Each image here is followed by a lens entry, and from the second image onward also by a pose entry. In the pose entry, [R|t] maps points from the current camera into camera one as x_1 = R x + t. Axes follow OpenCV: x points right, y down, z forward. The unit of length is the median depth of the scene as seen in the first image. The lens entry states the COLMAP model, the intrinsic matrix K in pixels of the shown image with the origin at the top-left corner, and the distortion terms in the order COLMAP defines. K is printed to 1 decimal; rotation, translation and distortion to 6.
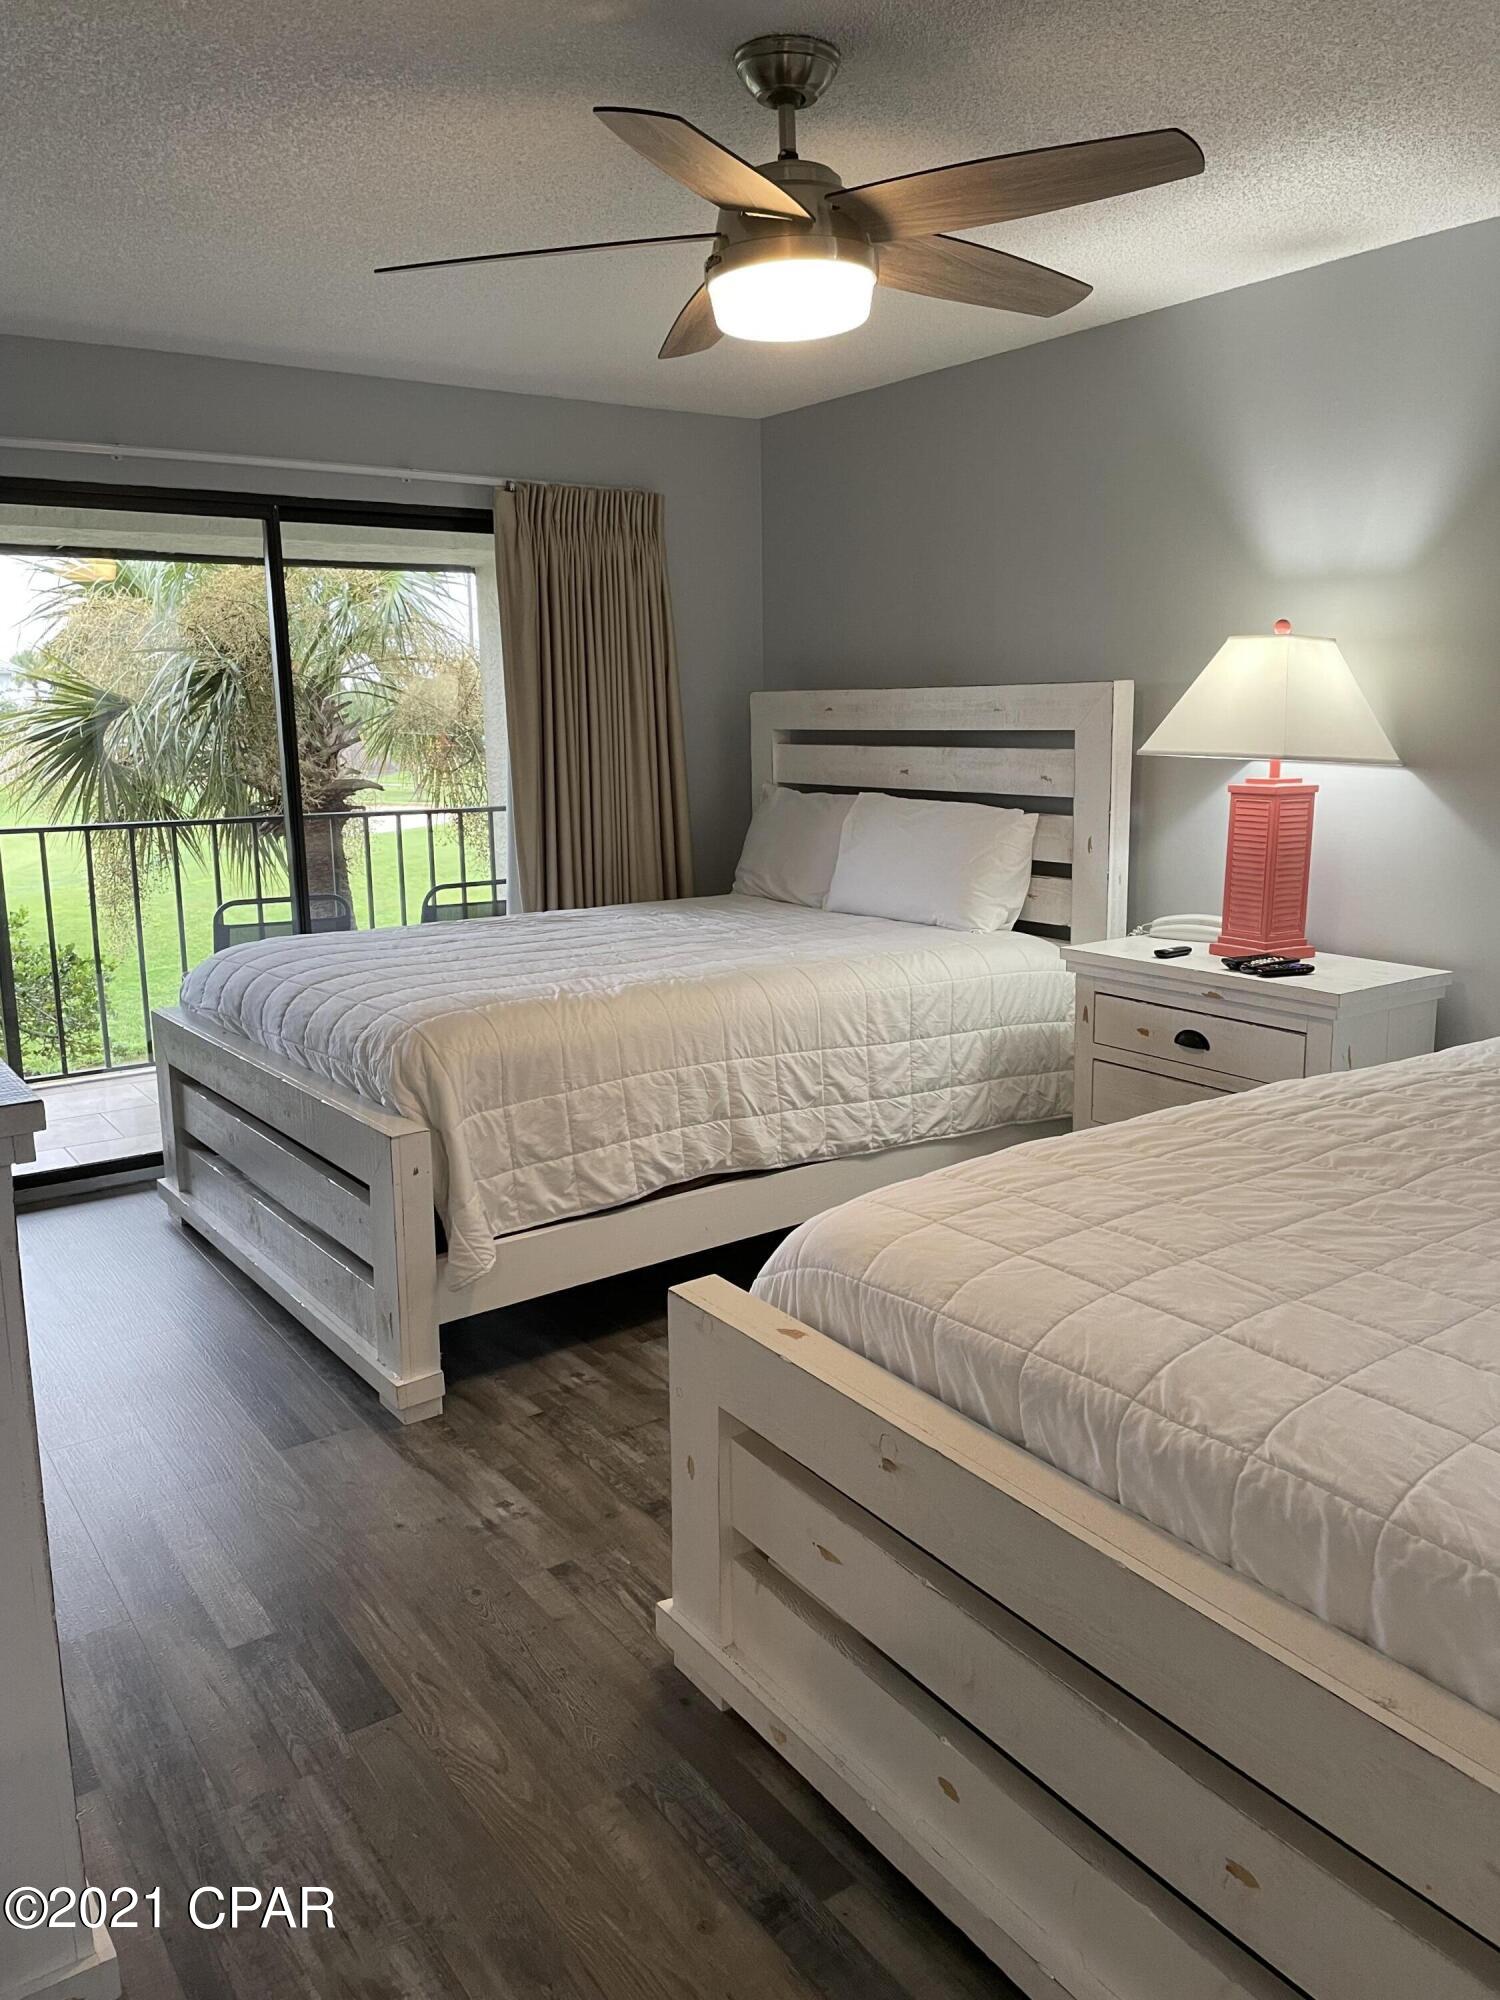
lens RADIAL K [[1510.2, 0, 747.8], [0, 1510.2, 985.6], [0, 0, 1]] dist [0.089664, -0.113125]
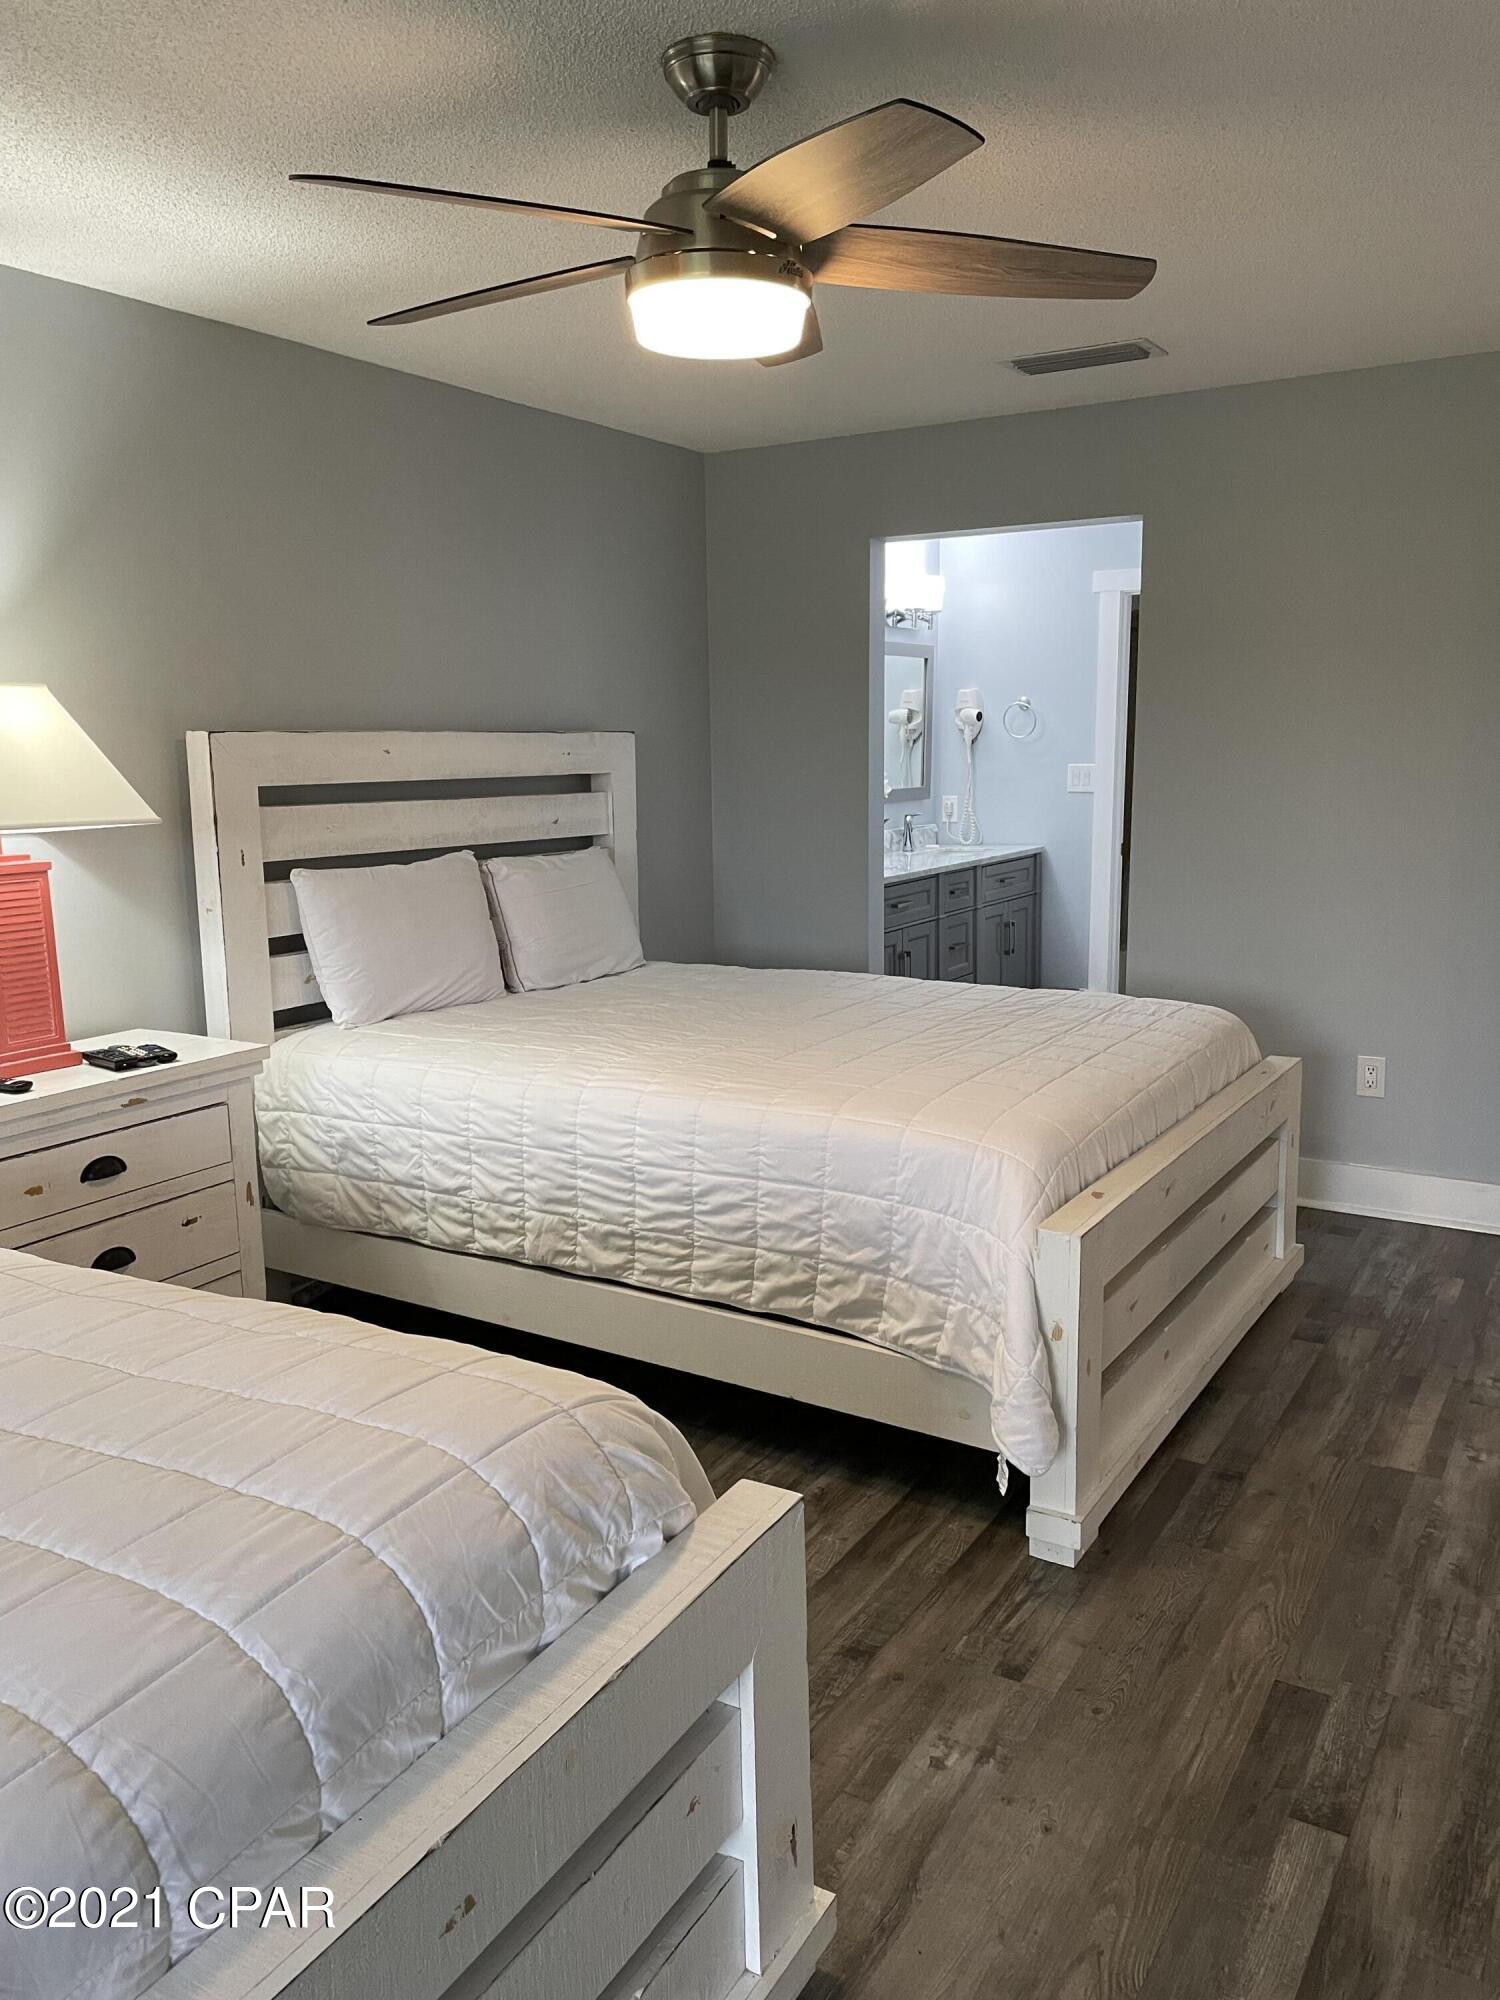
lens RADIAL K [[1510.2, 0, 748.5], [0, 1510.2, 984.2], [0, 0, 1]] dist [0.089664, -0.113125]
pose [[-0.408706, -0.129712, 0.903402, -0.633041], [0.184694, 0.957614, 0.221052, -0.192334], [-0.893783, 0.257198, -0.367425, 1.030981]]
